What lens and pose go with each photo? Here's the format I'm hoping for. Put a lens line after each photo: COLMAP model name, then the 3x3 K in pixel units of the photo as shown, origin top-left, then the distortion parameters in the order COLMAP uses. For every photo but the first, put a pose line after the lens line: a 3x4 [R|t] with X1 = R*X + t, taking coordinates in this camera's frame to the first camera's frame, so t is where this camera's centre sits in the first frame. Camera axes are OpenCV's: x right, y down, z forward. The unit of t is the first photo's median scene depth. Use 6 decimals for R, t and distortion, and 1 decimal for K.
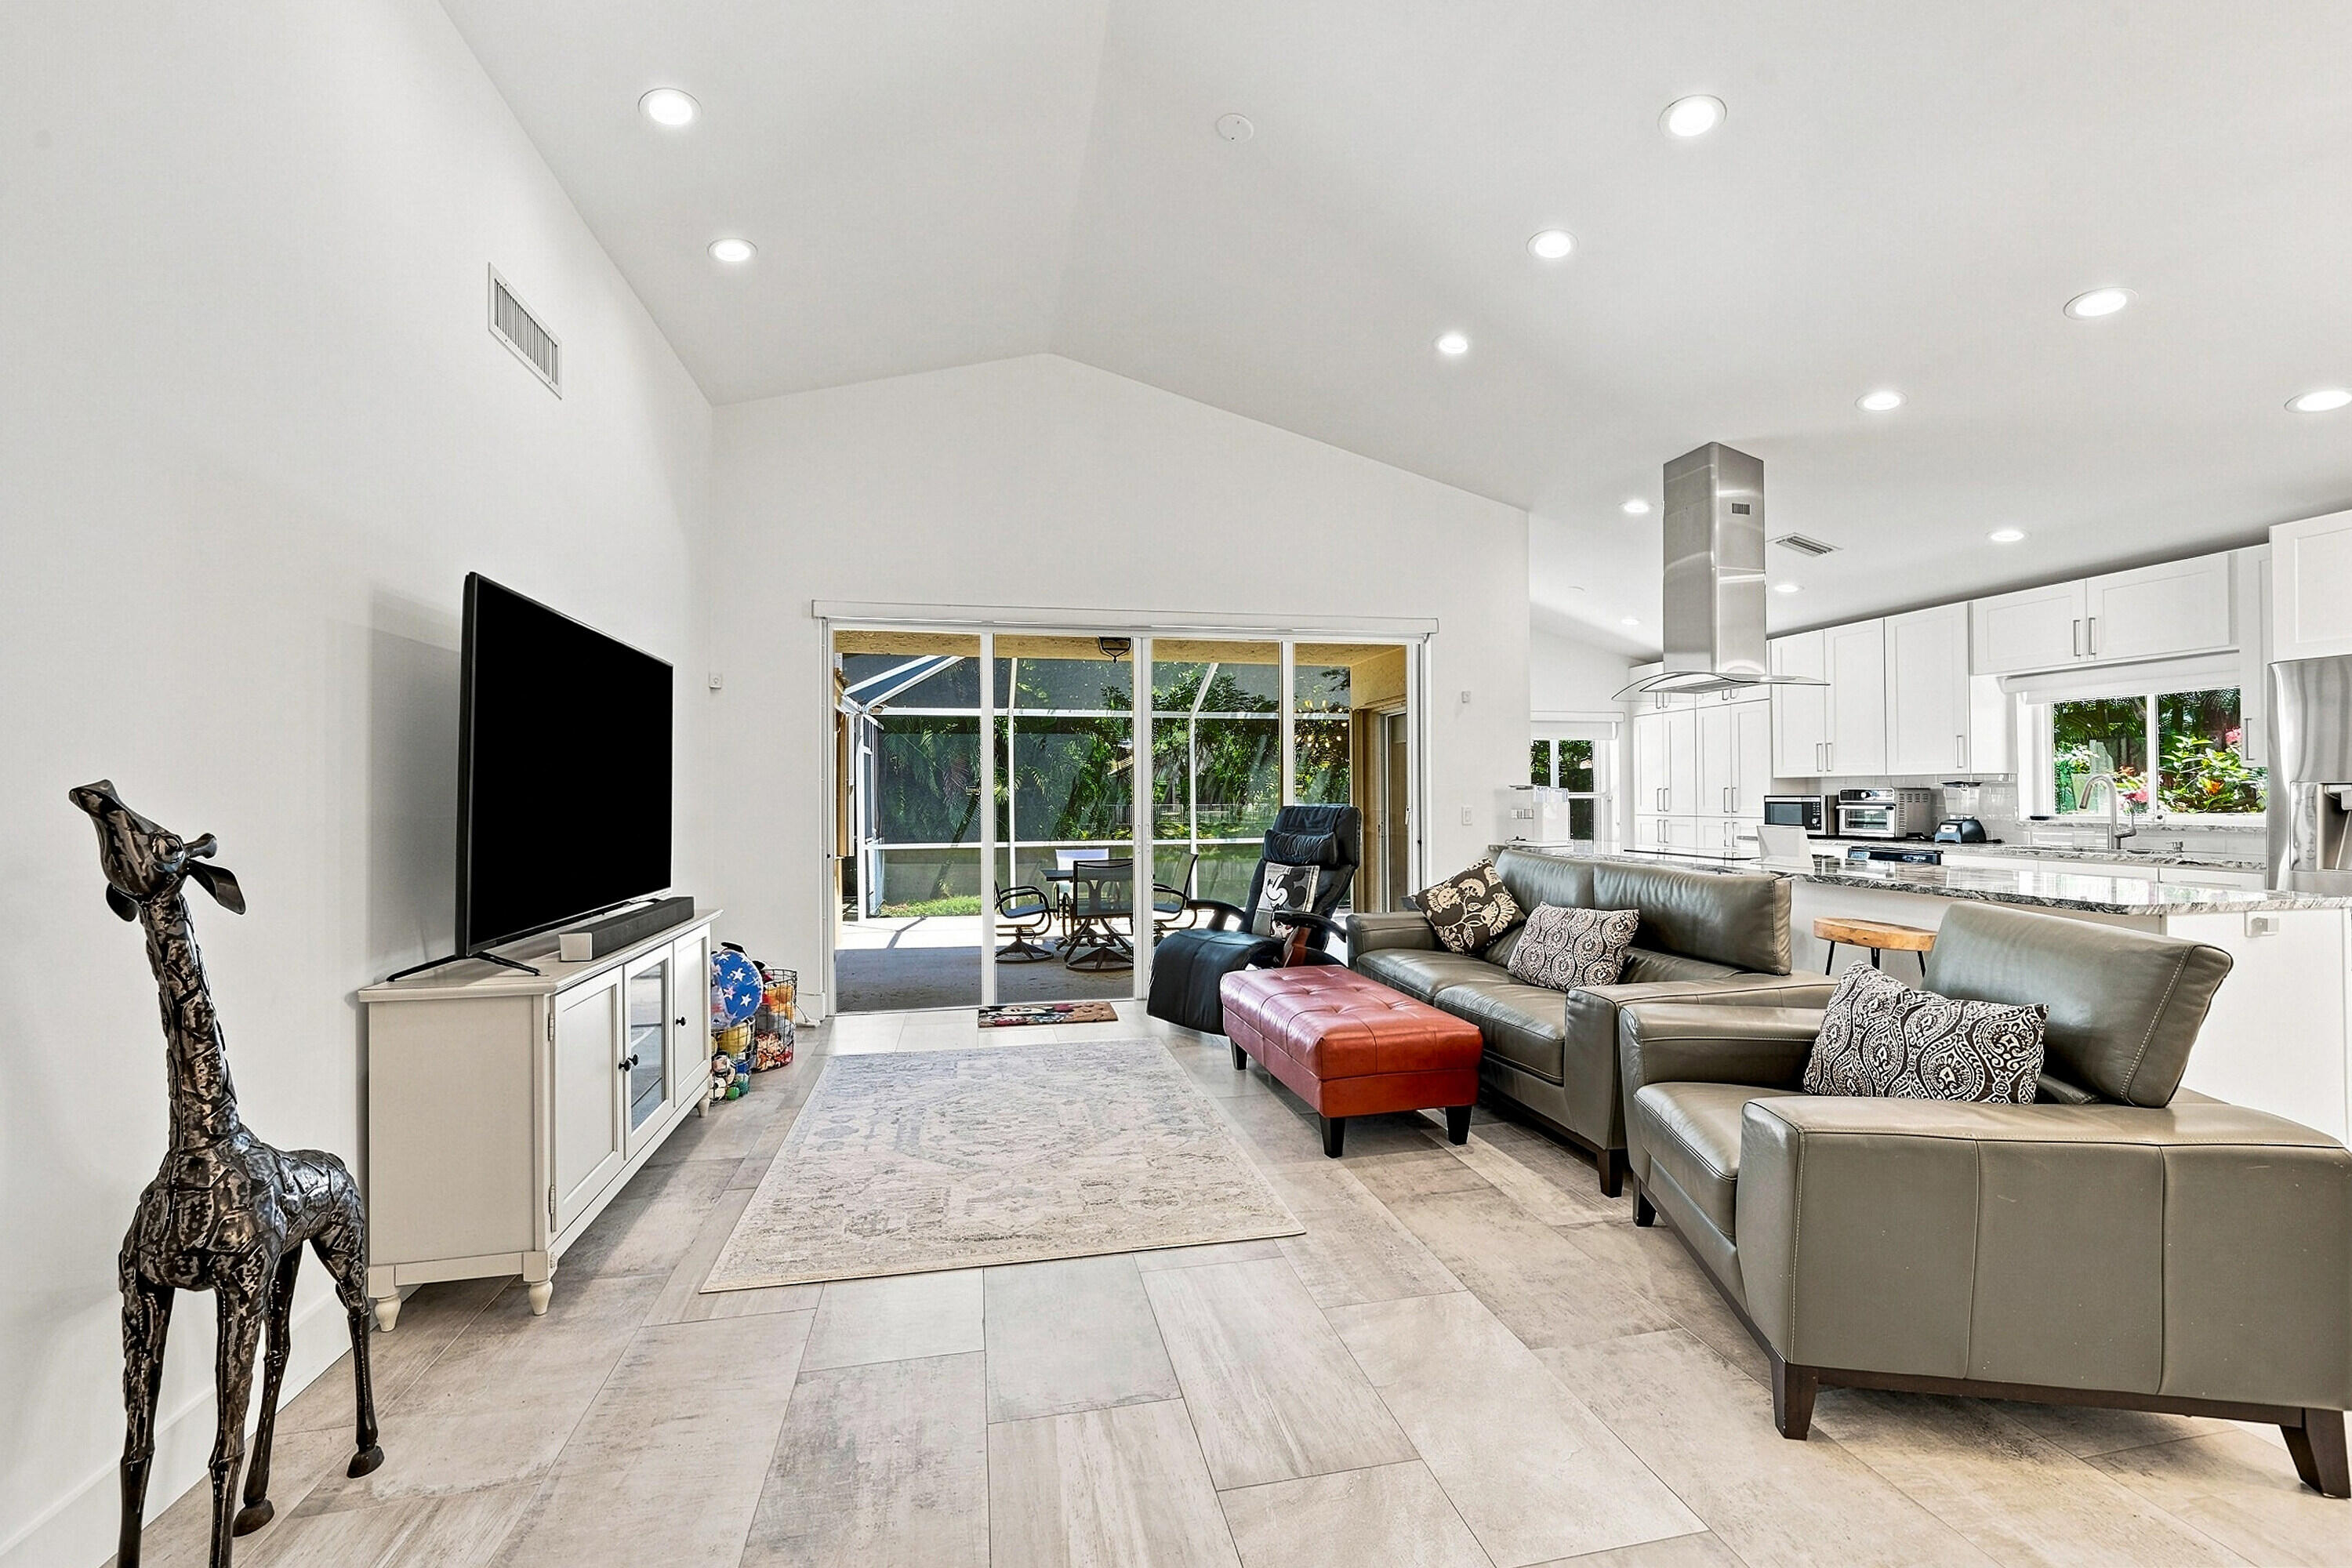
lens RADIAL K [[929.8, 0, 1192.9], [0, 929.8, 792.7], [0, 0, 1]] dist [0.000683, 0.001302]
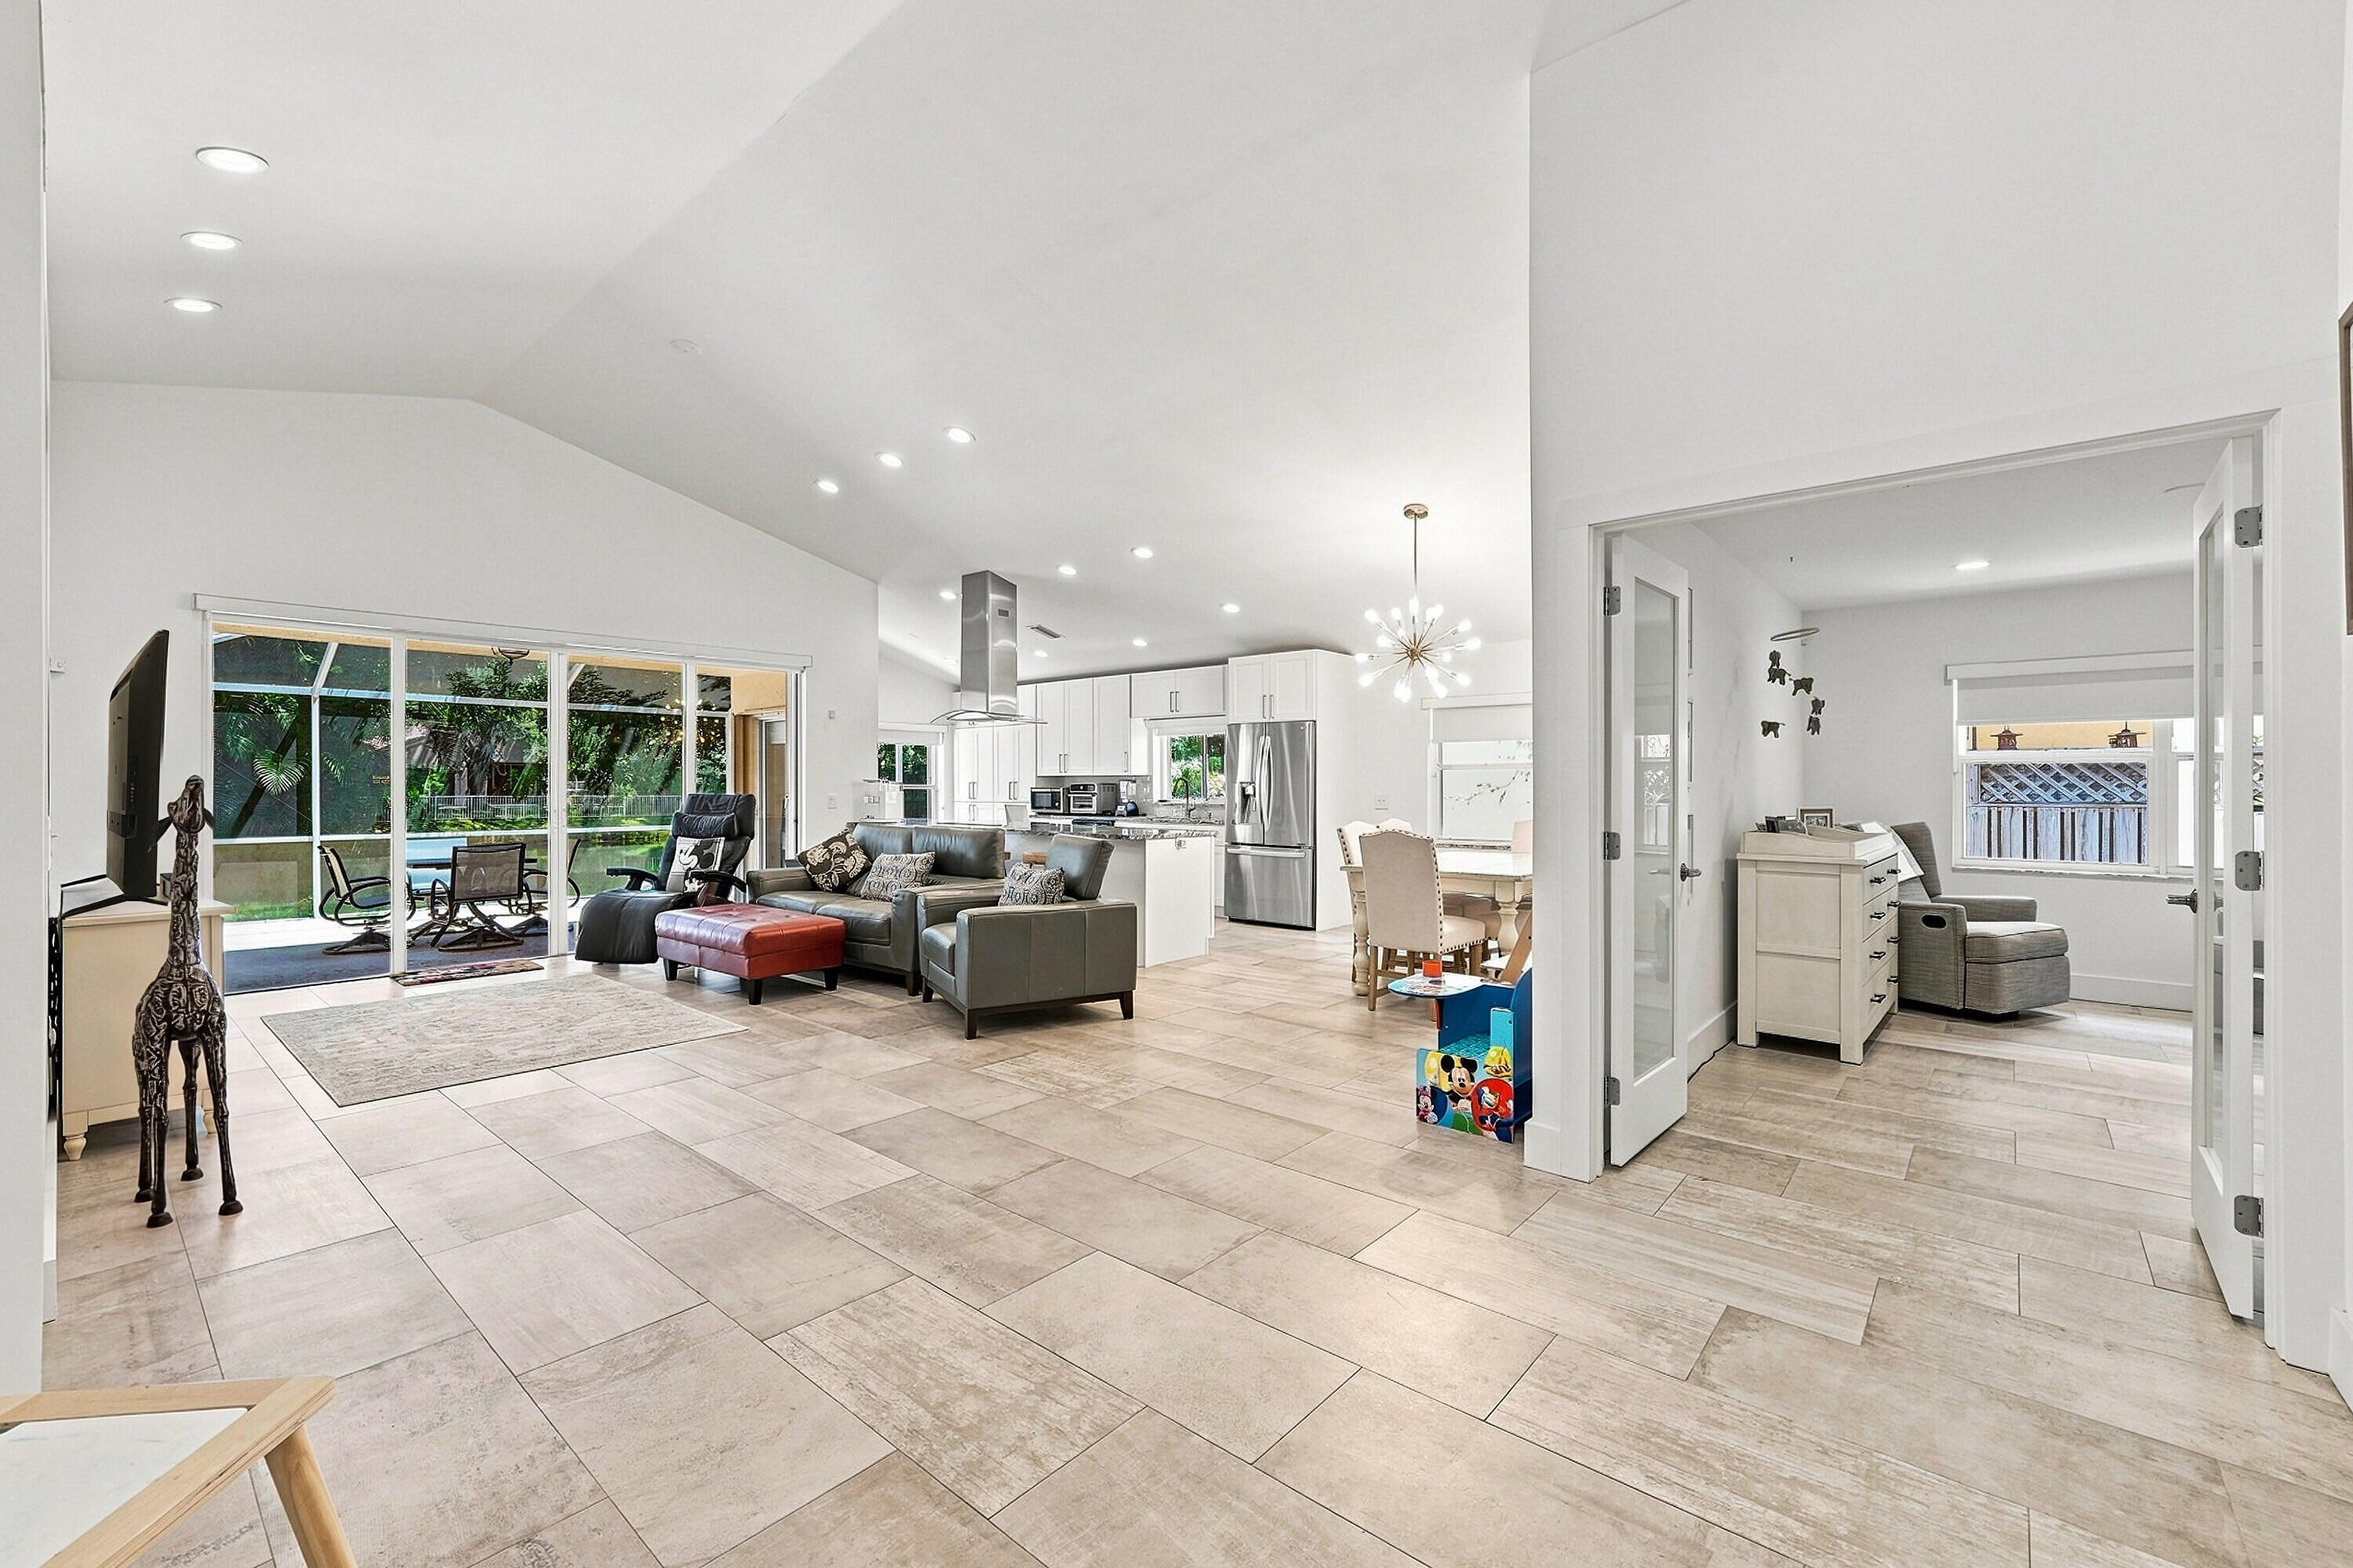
lens RADIAL K [[1011.2, 0, 1157.7], [0, 1011.2, 783.8], [0, 0, 1]] dist [0.003450, 0.000588]
pose [[0.818536, 0.008061, 0.574399, -0.235746], [-0.007502, 0.999966, -0.003342, 0.001100], [-0.574406, -0.001574, 0.818569, -0.693623]]
